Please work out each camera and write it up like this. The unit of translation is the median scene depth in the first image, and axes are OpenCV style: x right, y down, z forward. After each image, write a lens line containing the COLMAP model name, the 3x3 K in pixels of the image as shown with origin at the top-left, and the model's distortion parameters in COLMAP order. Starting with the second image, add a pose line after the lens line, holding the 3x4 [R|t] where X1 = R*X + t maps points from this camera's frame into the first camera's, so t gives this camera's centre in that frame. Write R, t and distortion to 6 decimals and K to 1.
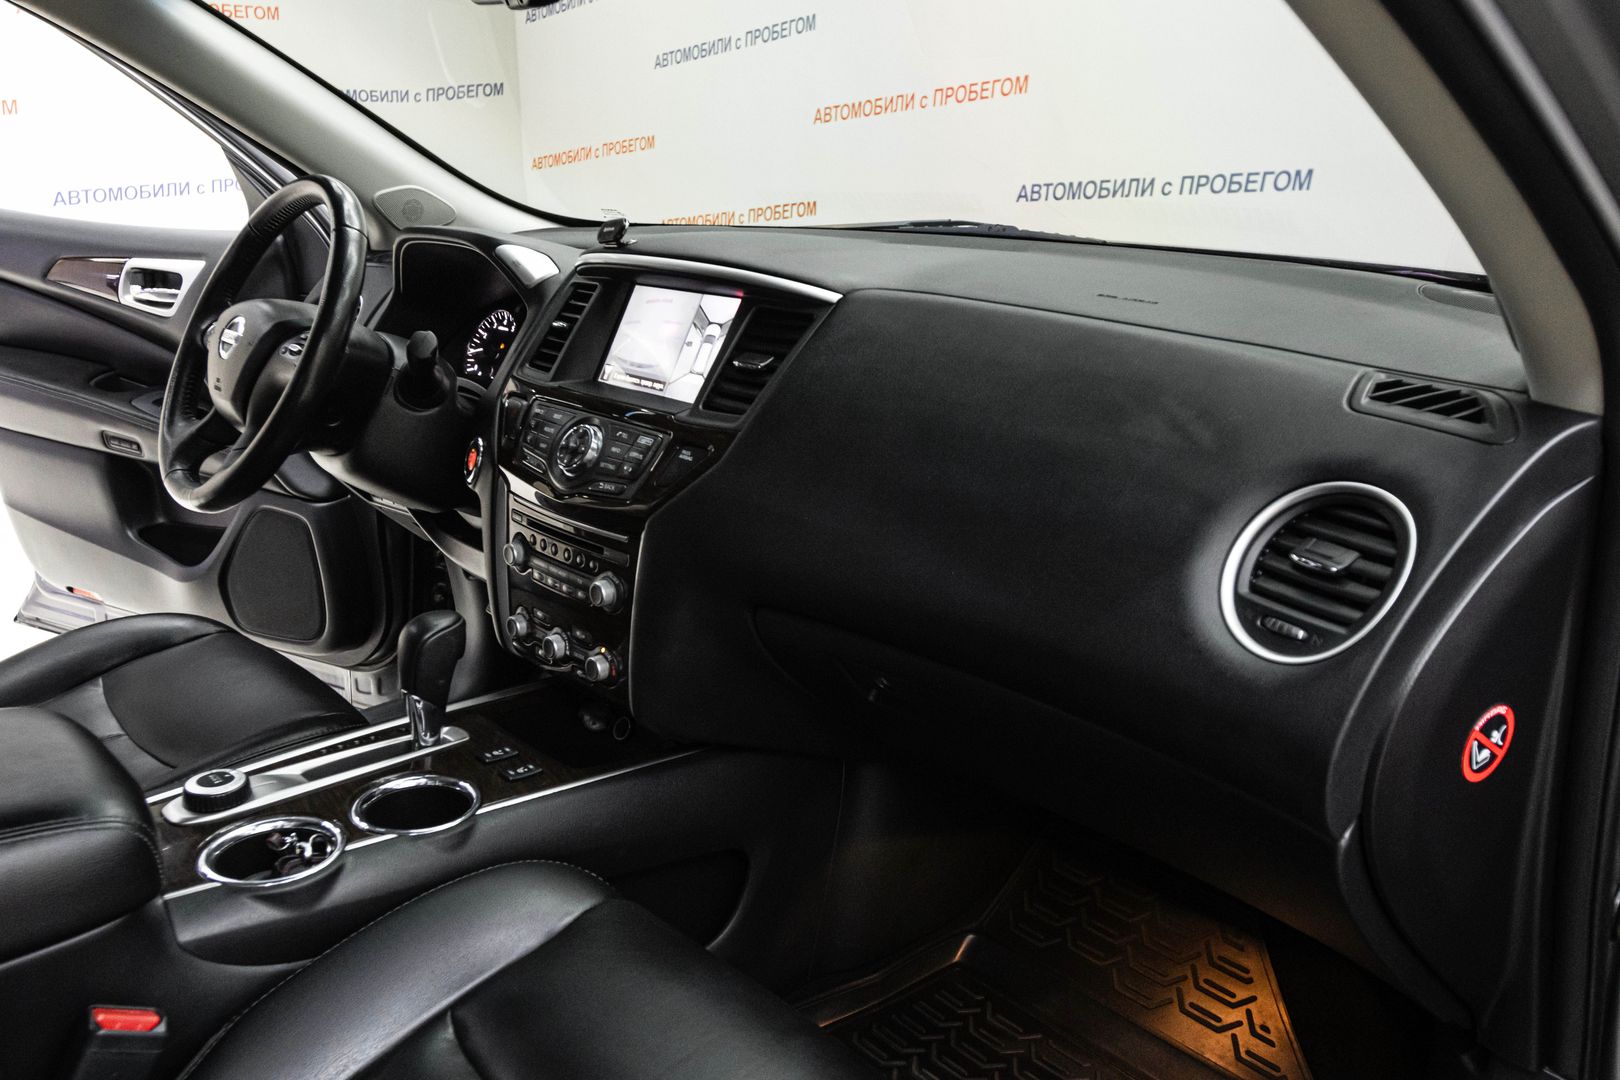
lens RADIAL K [[1206.9, 0, 811.1], [0, 1206.9, 546.6], [0, 0, 1]] dist [-0.011582, 0.009262]
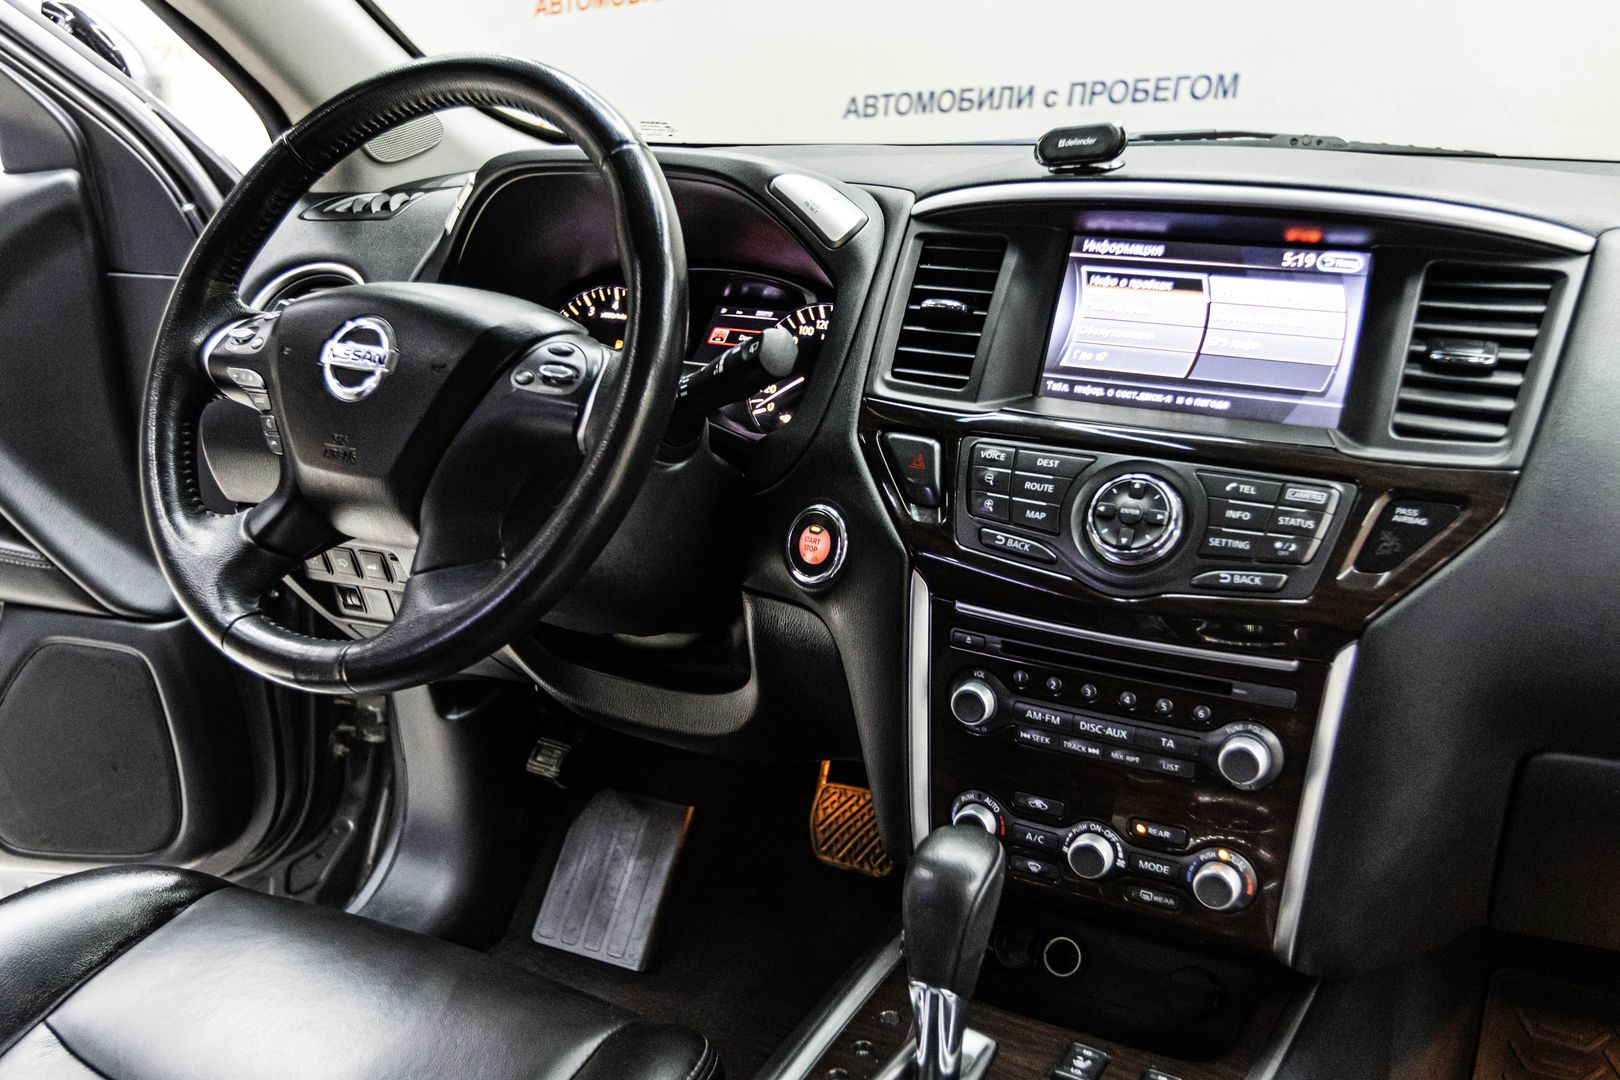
lens RADIAL K [[1501.3, 0, 810.4], [0, 1501.3, 534.1], [0, 0, 1]] dist [-0.009001, 0.000000]
pose [[0.953656, -0.090014, 0.287118, -0.177549], [0.093817, 0.995589, 0.000517, -0.028127], [-0.285898, 0.026444, 0.957895, 0.111600]]
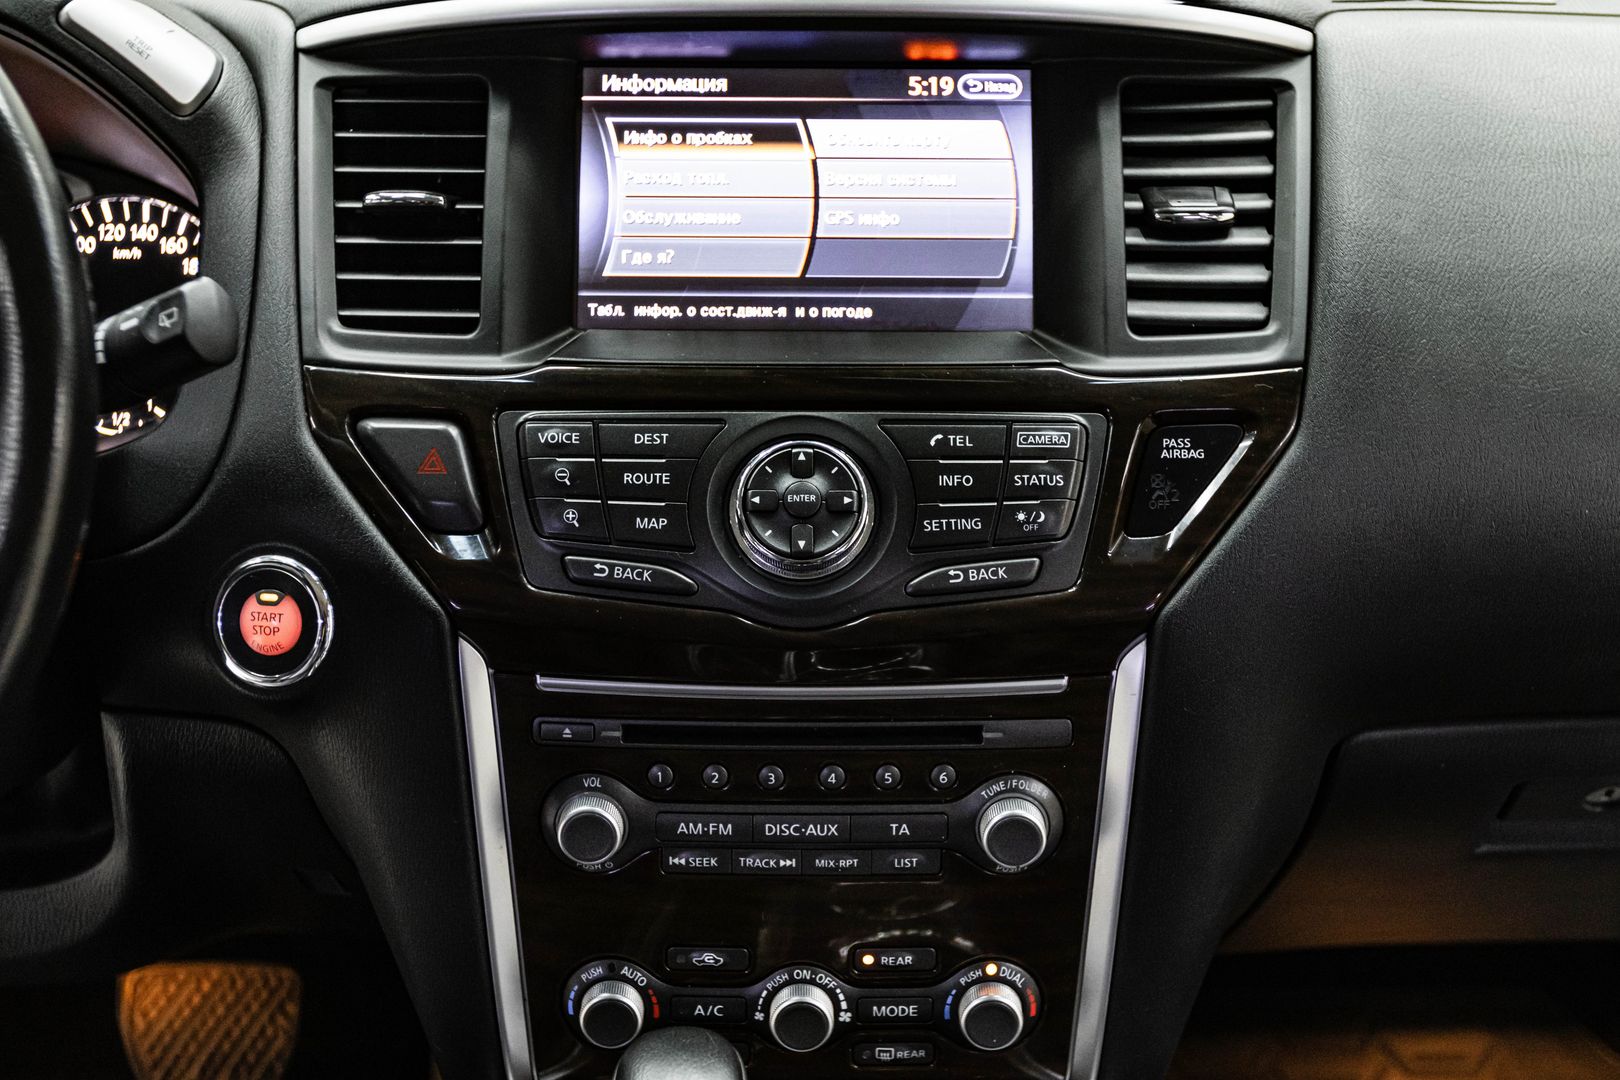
lens RADIAL K [[2318.2, 0, 797.4], [0, 2318.2, 519.3], [0, 0, 1]] dist [0.001126, 0.000000]
pose [[0.702467, -0.246708, 0.667589, -0.221864], [0.223360, 0.967028, 0.122337, -0.053789], [-0.675759, 0.063174, 0.734410, 0.146766]]
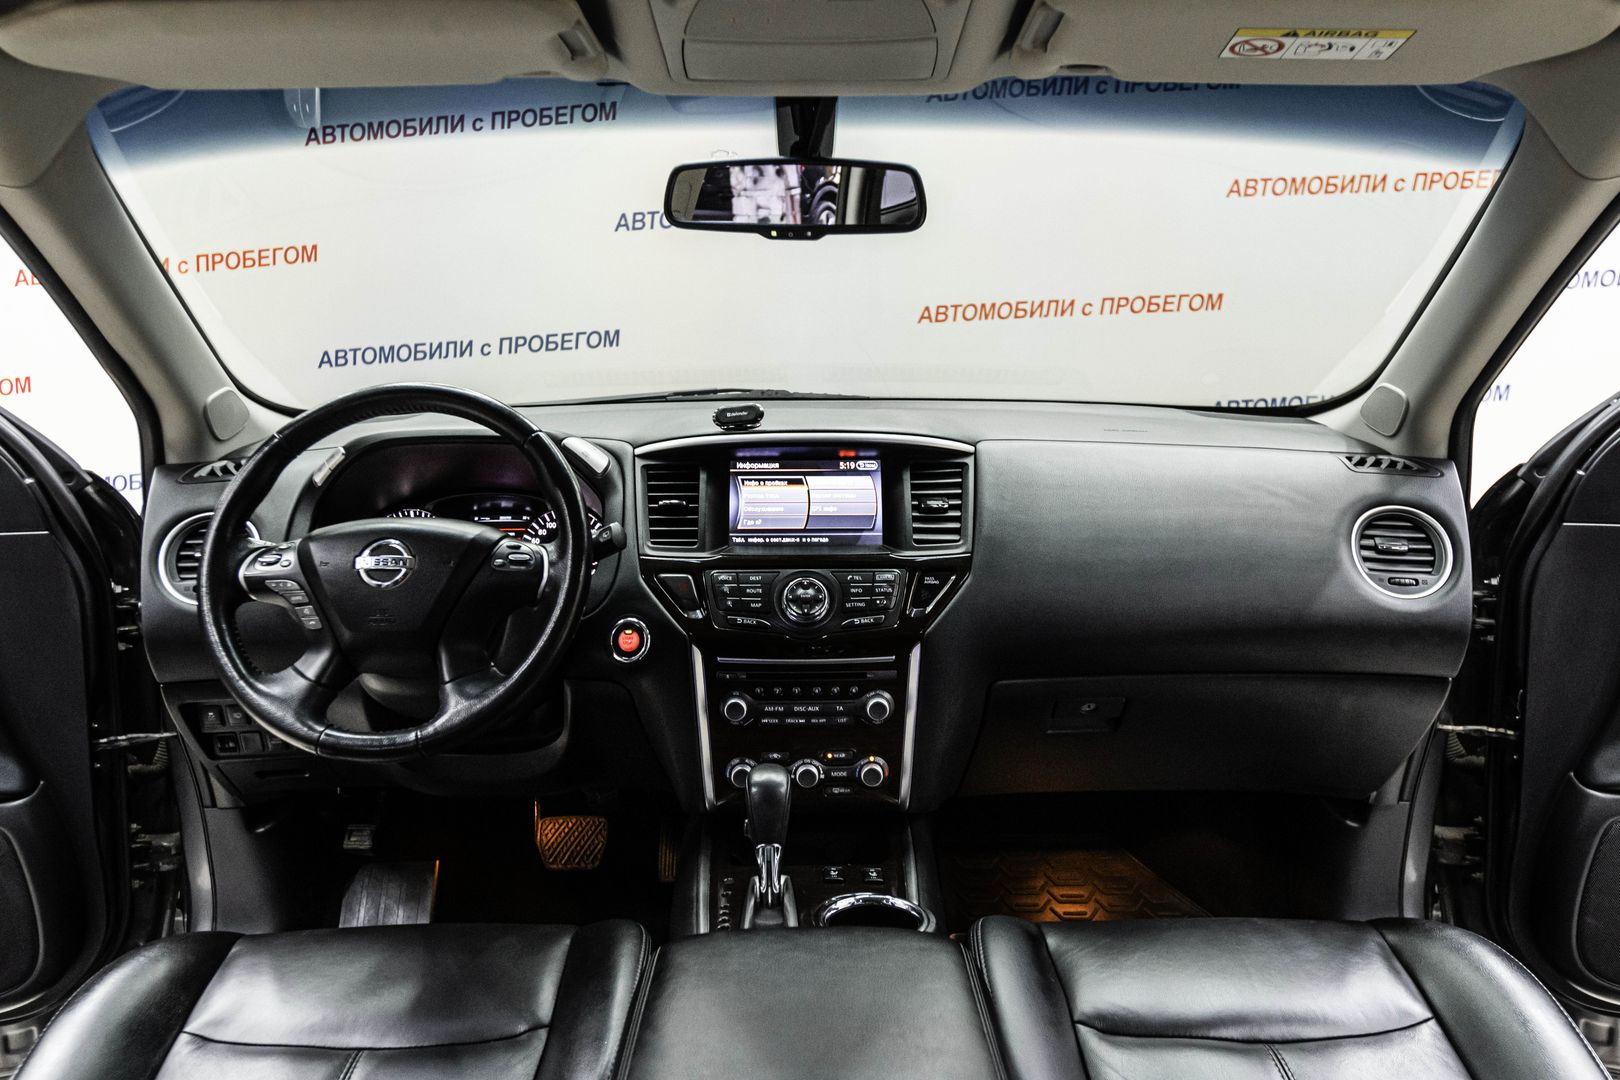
lens RADIAL K [[1232.0, 0, 797.8], [0, 1232.0, 529.7], [0, 0, 1]] dist [-0.020098, -0.005243]
pose [[0.699678, -0.141087, 0.700389, -0.329228], [0.232019, 0.972046, -0.035973, -0.033675], [-0.675735, 0.187673, 0.712854, 0.045781]]
